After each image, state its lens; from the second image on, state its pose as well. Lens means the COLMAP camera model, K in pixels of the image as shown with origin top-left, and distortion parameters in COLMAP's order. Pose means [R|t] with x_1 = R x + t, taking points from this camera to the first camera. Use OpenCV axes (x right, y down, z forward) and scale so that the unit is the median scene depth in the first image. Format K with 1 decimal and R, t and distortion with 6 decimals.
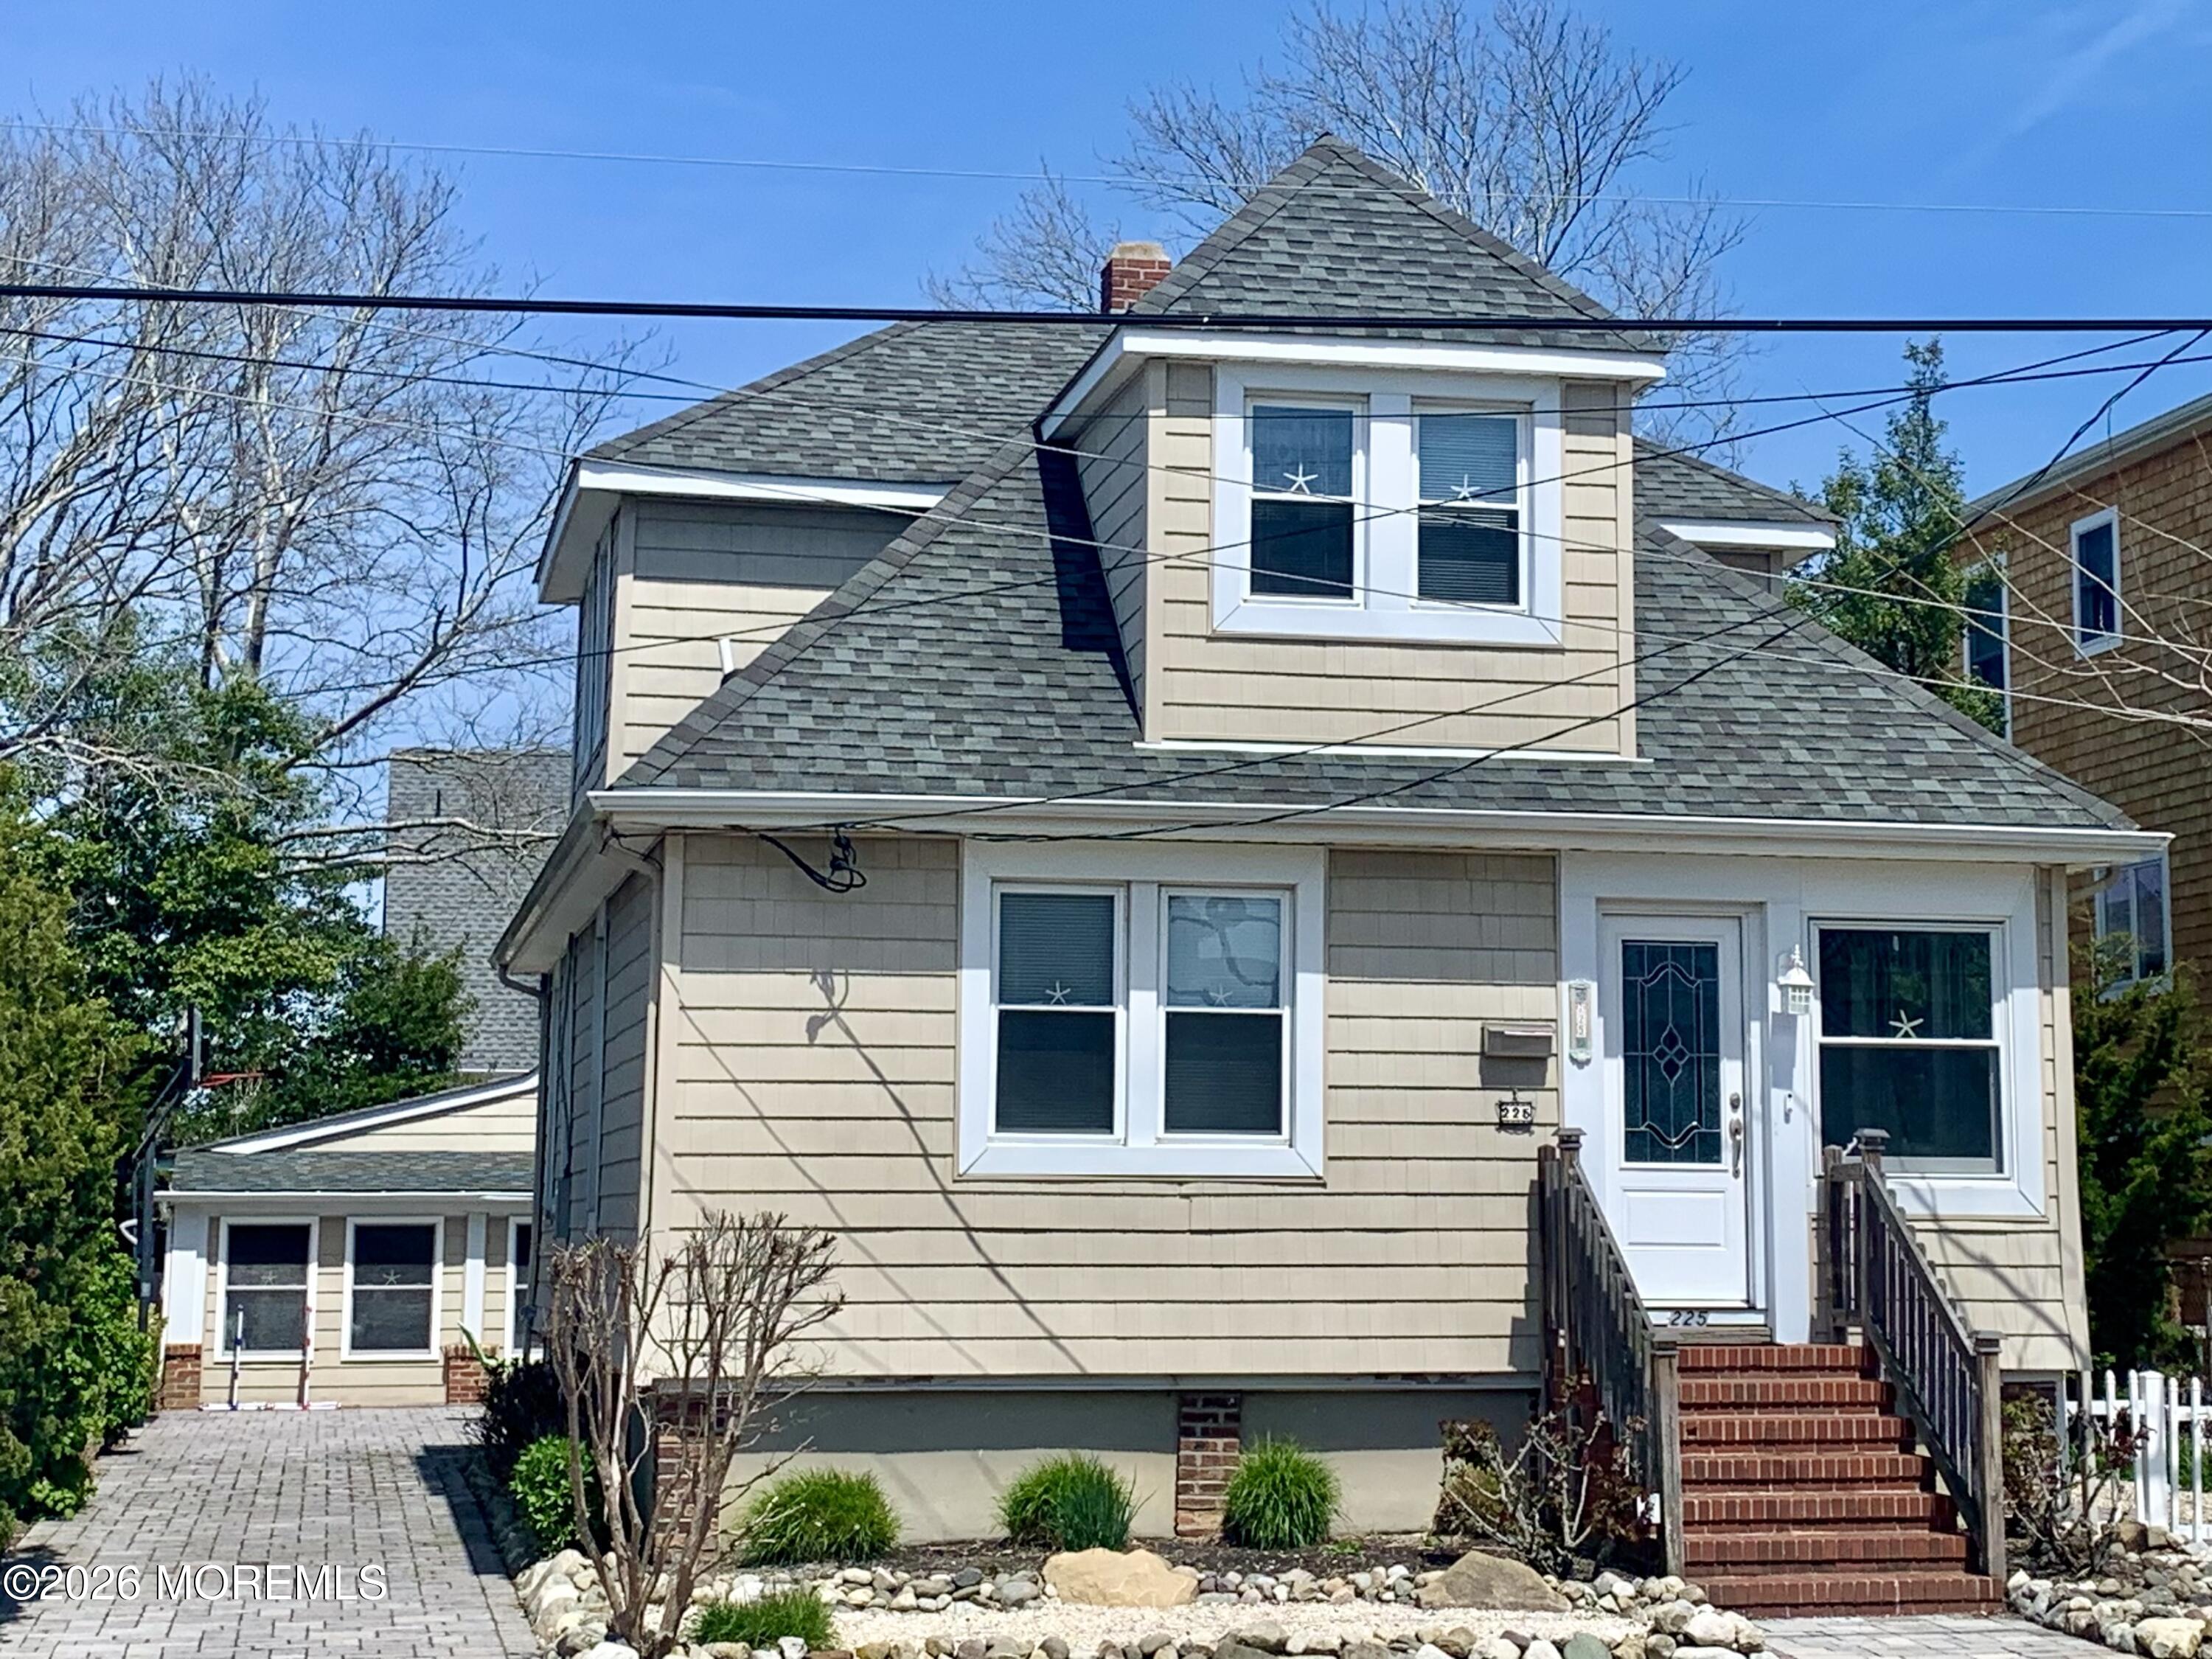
lens RADIAL K [[3961.3, 0, 1285.3], [0, 3961.3, 633.6], [0, 0, 1]] dist [0.207905, -0.703248]
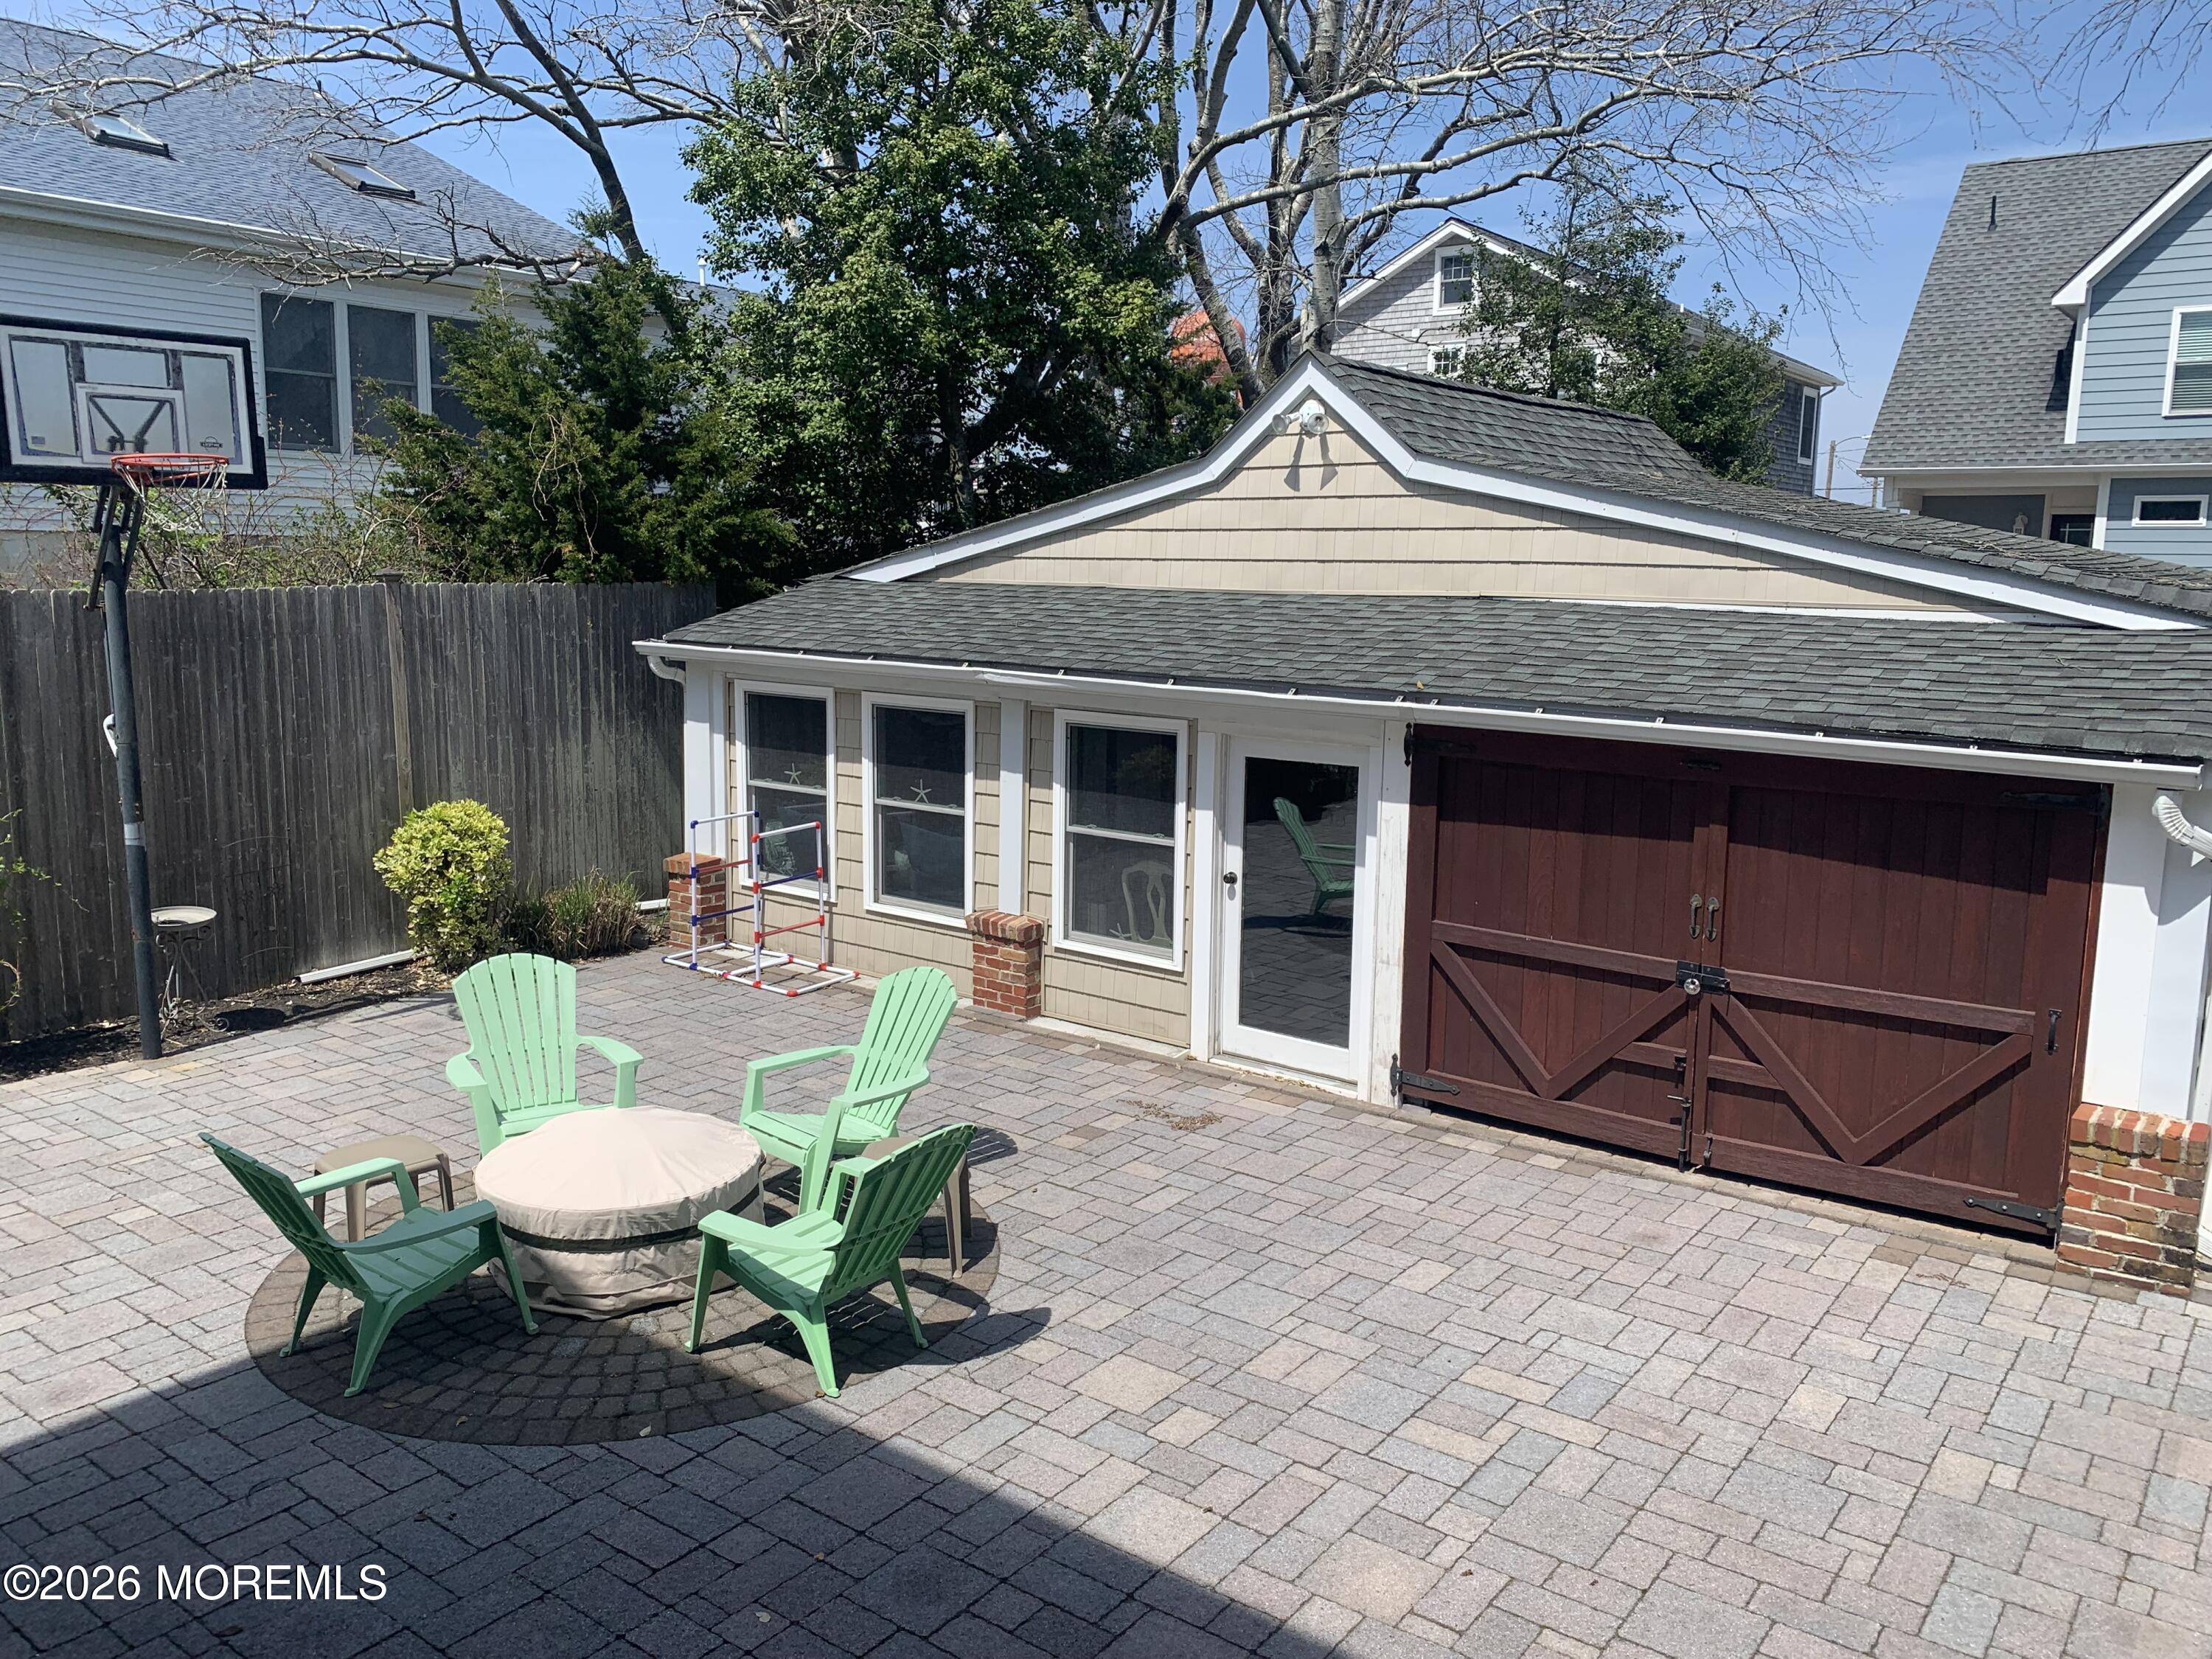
lens RADIAL K [[1677.2, 0, 1121.1], [0, 1677.2, 818.9], [0, 0, 1]] dist [0.087147, -0.120543]
pose [[0.639207, 0.125652, -0.758700, -0.007770], [0.102682, 0.963783, 0.246126, 0.198592], [0.762149, -0.235230, 0.603155, 1.655551]]
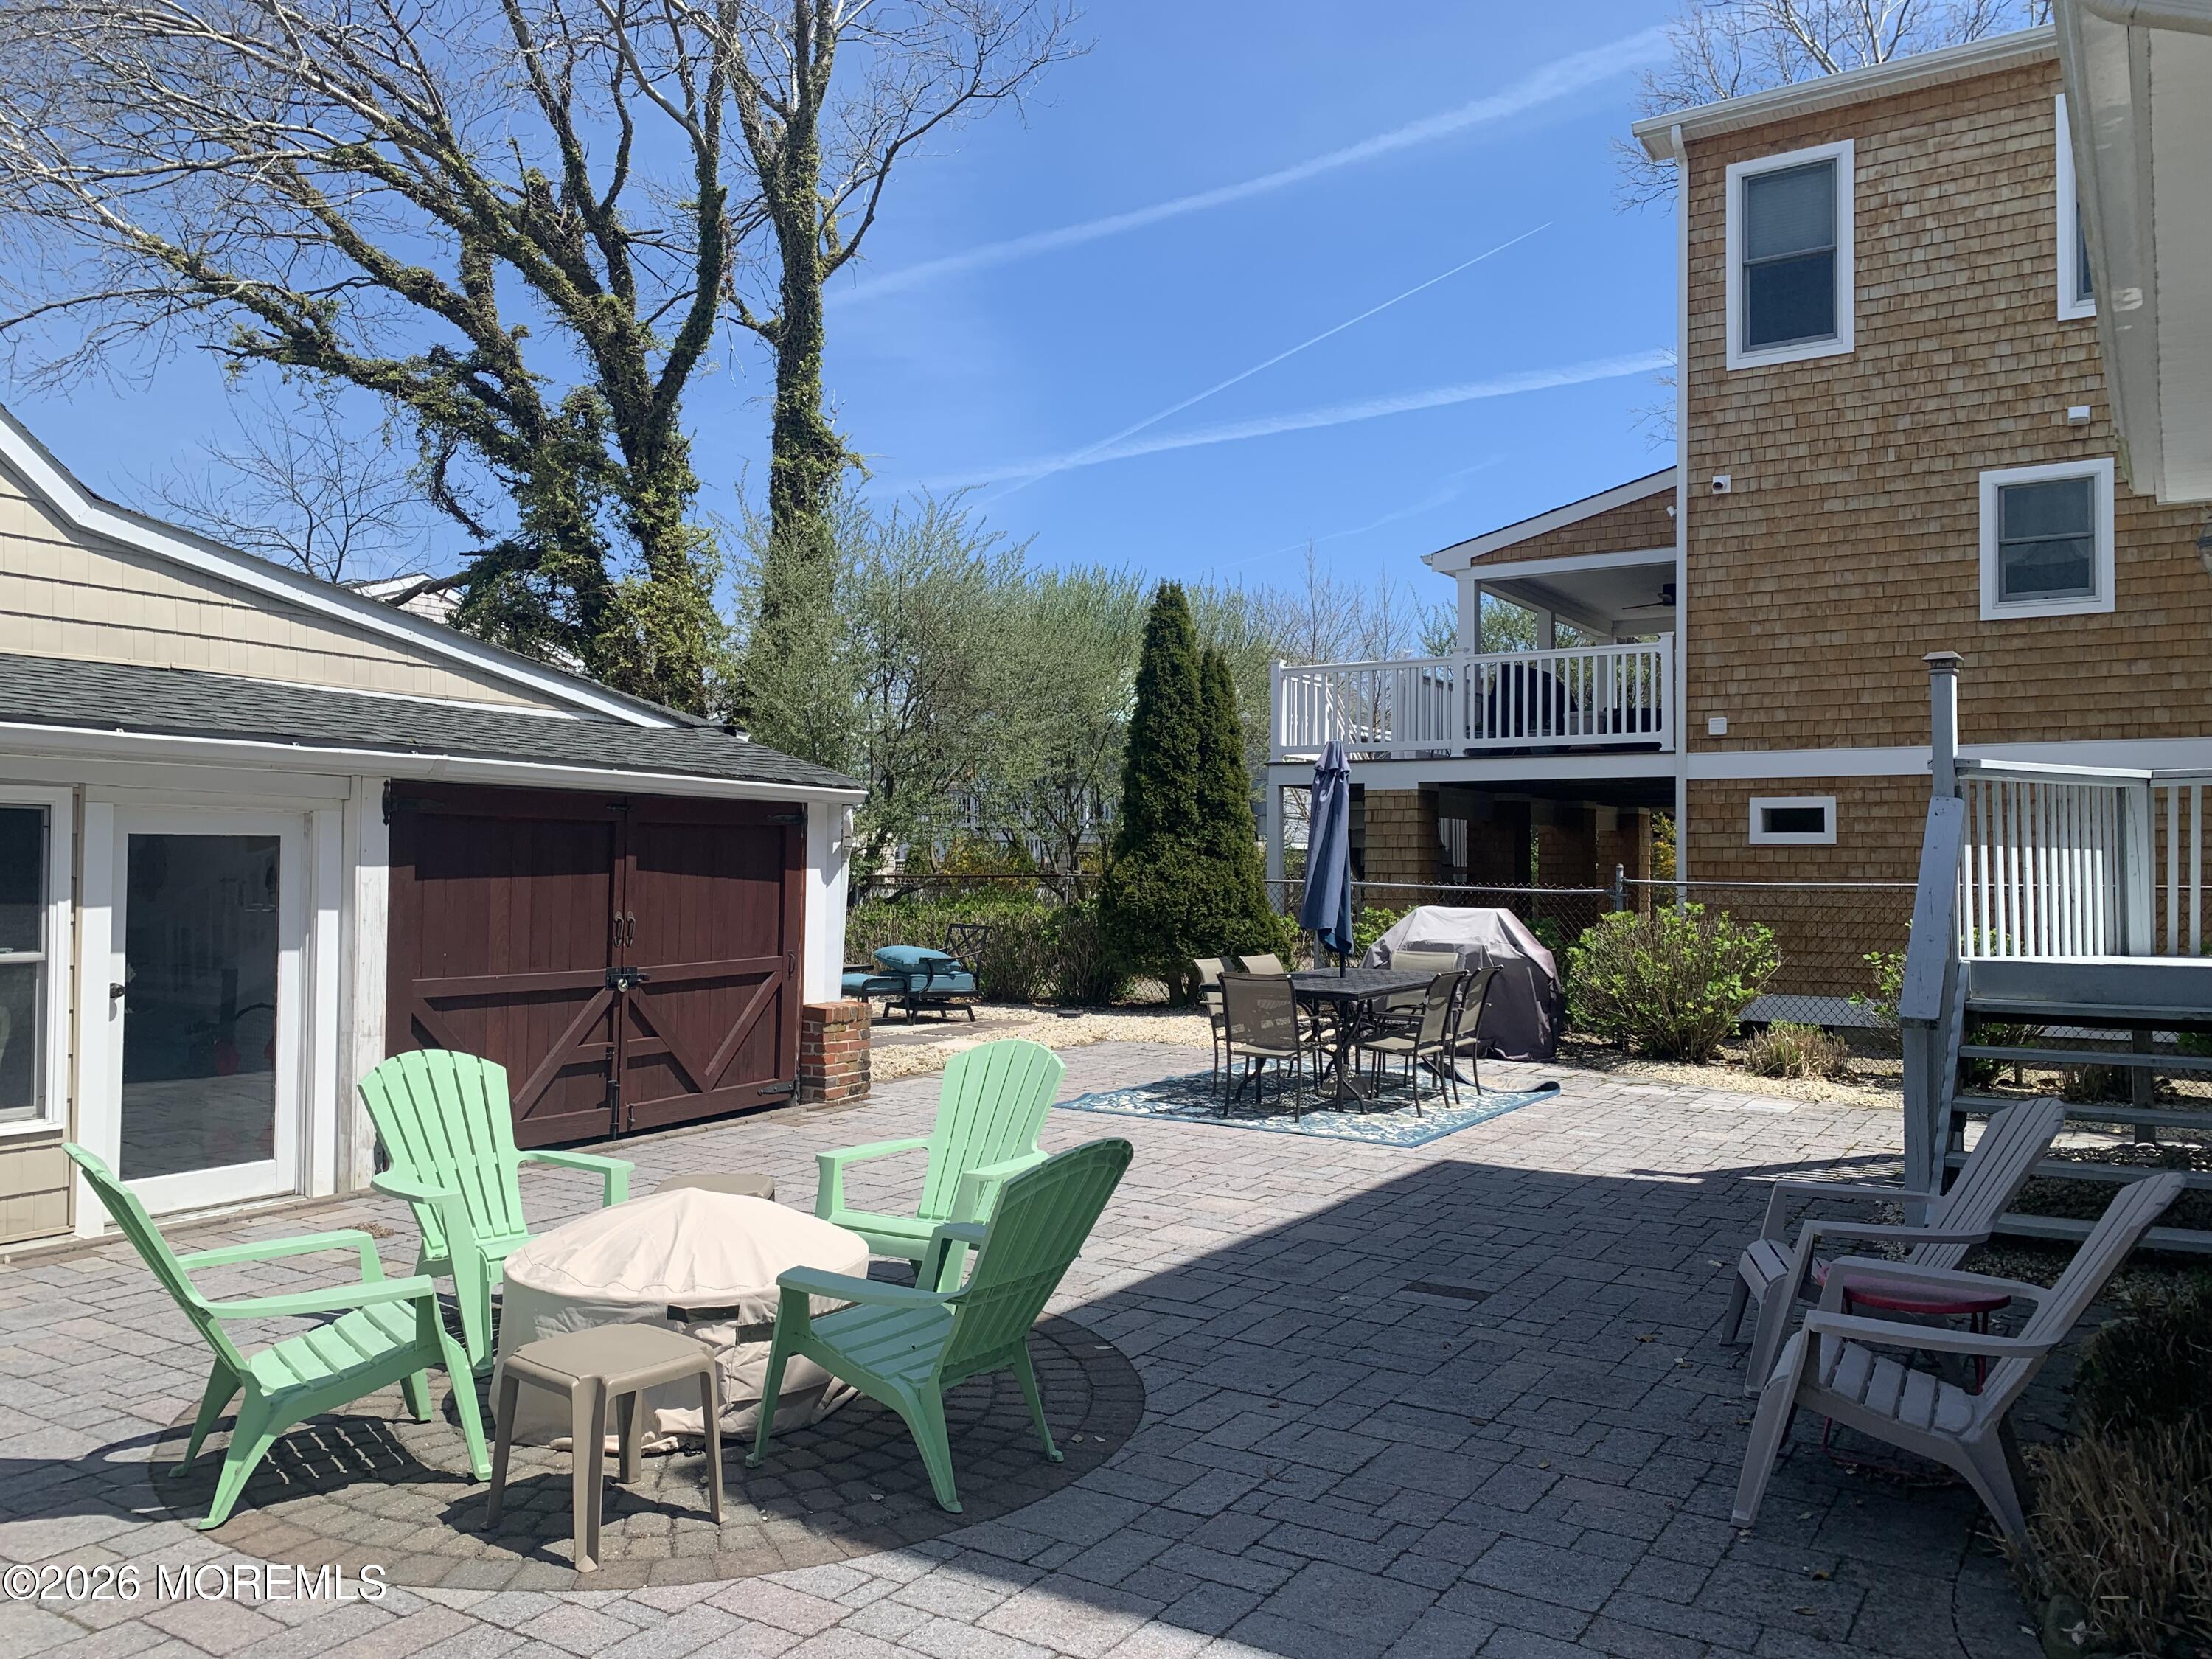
lens RADIAL K [[1693.8, 0, 1107.6], [0, 1693.8, 835.9], [0, 0, 1]] dist [0.014659, -0.013889]
pose [[0.716310, 0.013338, 0.697655, -0.418417], [-0.114214, 0.988574, 0.098368, 0.235052], [-0.688372, -0.150144, 0.709649, 1.554024]]
